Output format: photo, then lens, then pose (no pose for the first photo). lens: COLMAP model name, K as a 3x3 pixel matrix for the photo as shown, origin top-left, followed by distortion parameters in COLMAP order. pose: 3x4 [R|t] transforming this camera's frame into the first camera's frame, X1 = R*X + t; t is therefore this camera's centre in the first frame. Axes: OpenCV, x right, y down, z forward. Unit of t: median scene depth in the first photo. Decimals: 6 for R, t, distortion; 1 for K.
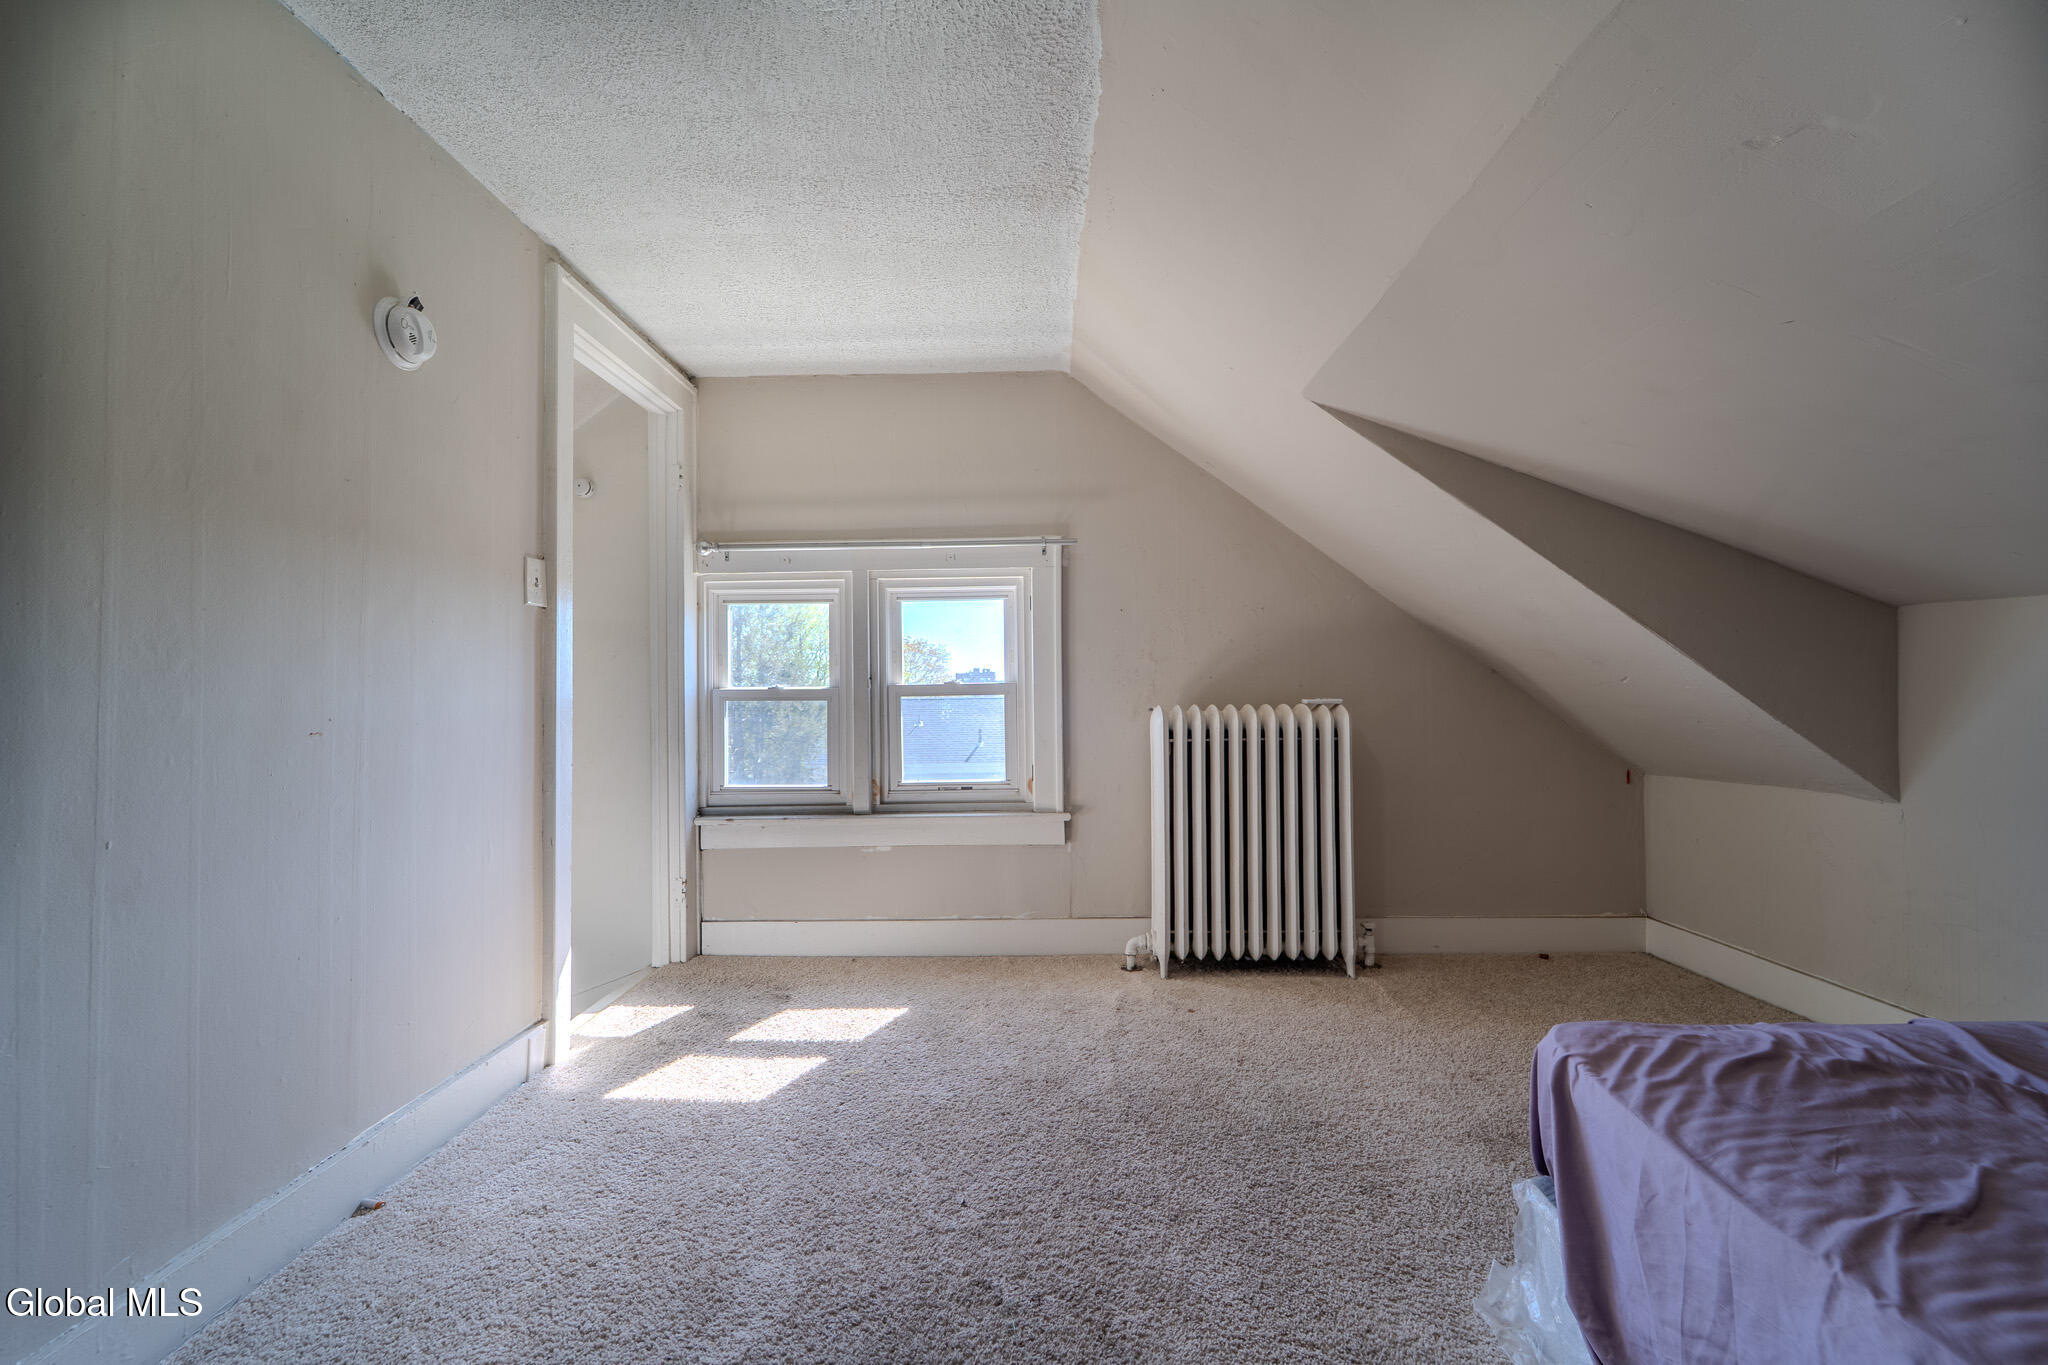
lens RADIAL K [[831.1, 0, 1024.3], [0, 831.1, 684.3], [0, 0, 1]] dist [0.004170, -0.002064]
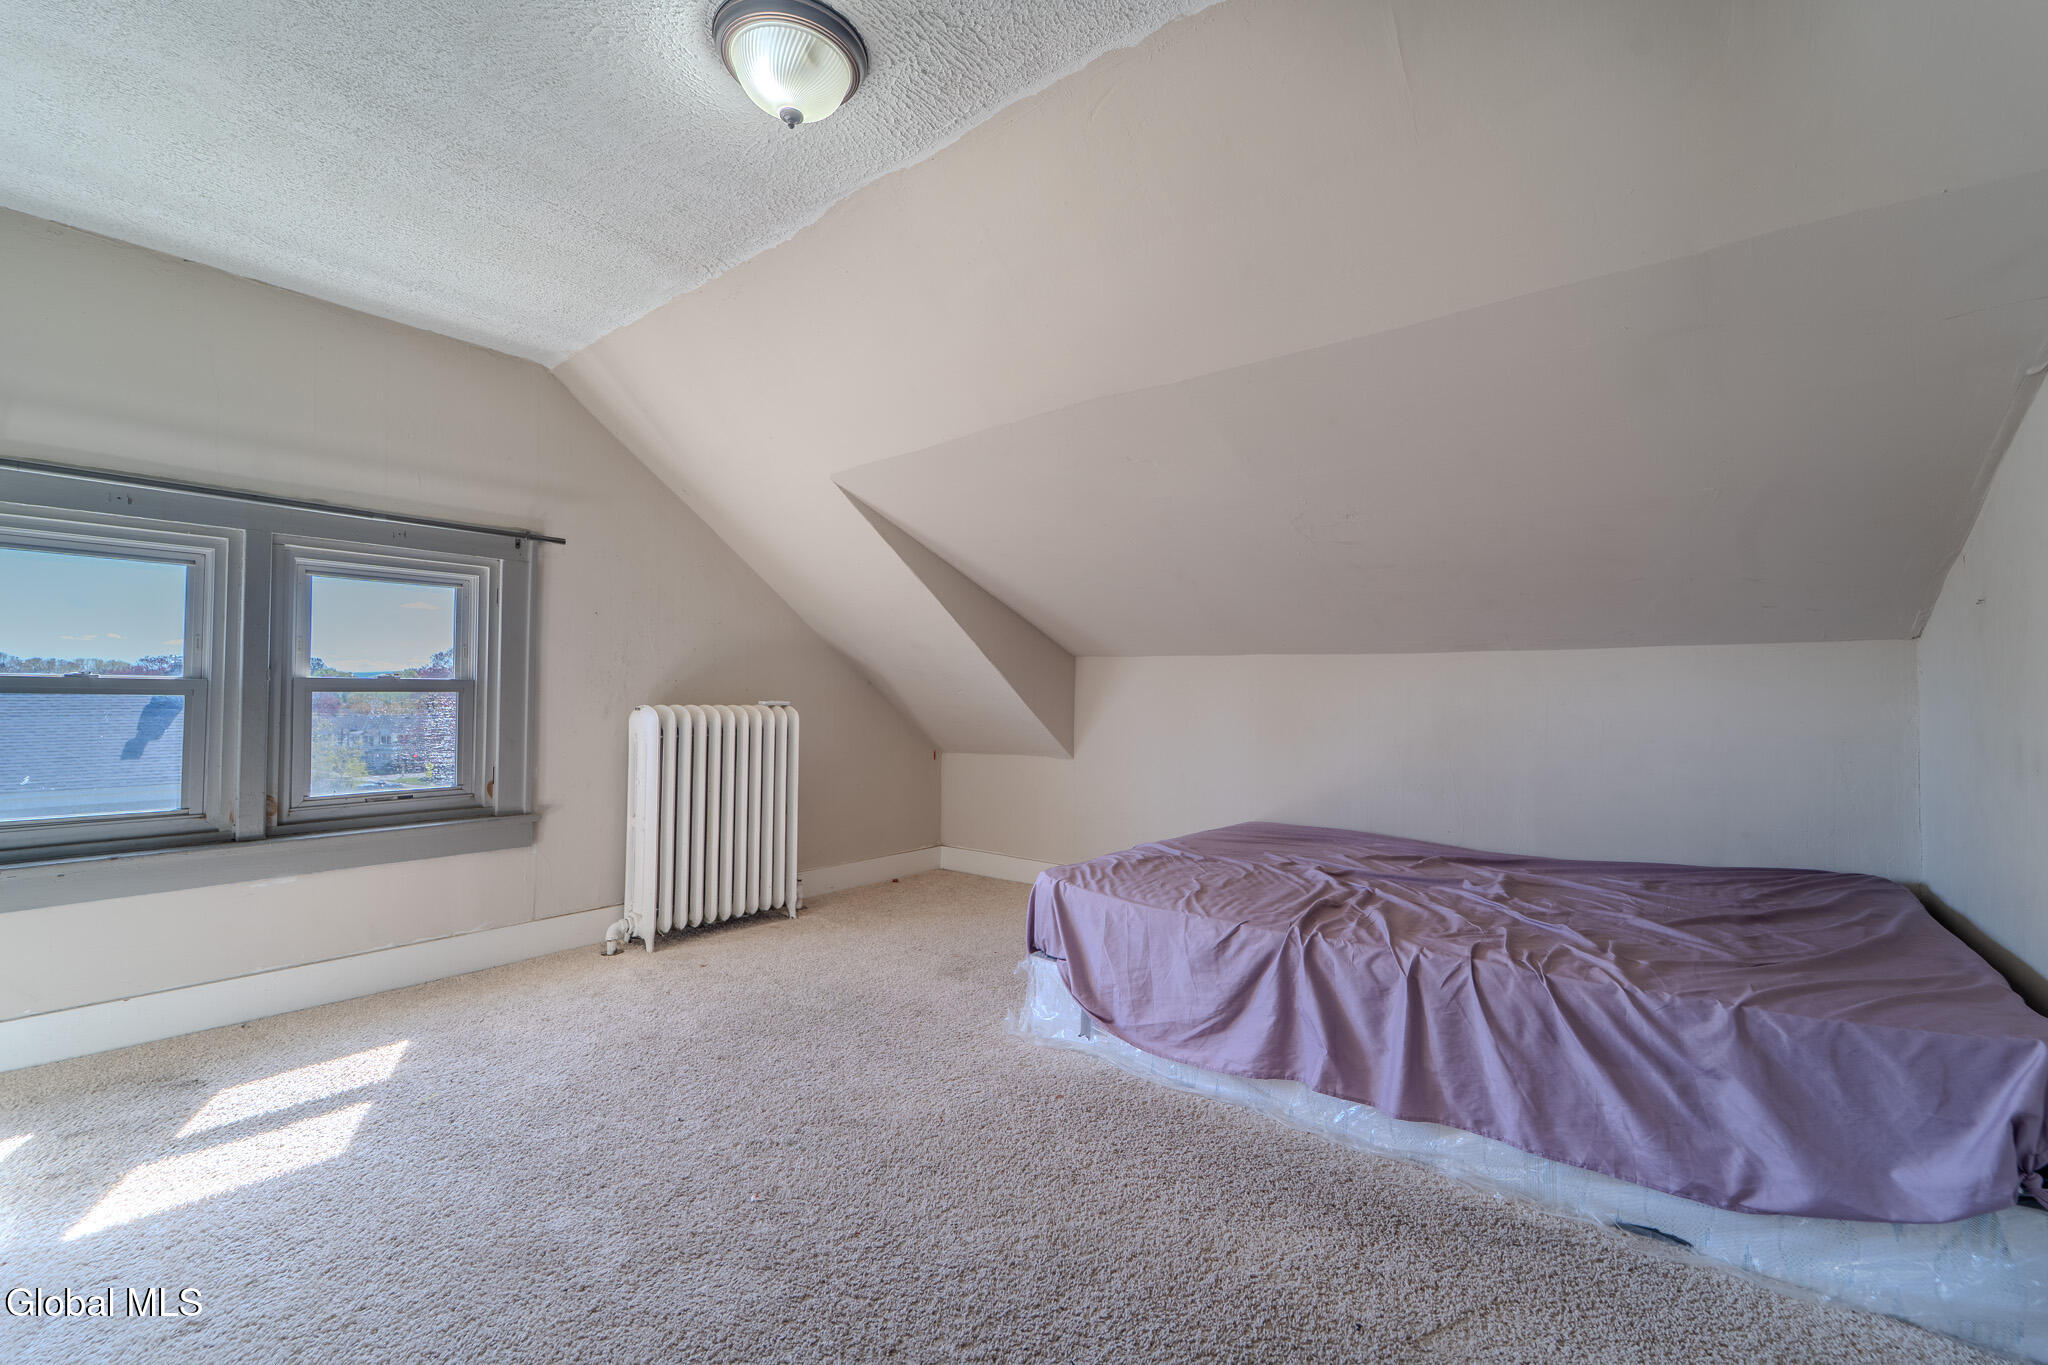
lens RADIAL K [[831.1, 0, 1025.0], [0, 831.1, 686.1], [0, 0, 1]] dist [0.004170, -0.002064]
pose [[0.615627, 0.026185, 0.787603, -0.404821], [-0.024845, 0.999596, -0.013812, 0.003412], [-0.787646, -0.011065, 0.616028, -0.066442]]
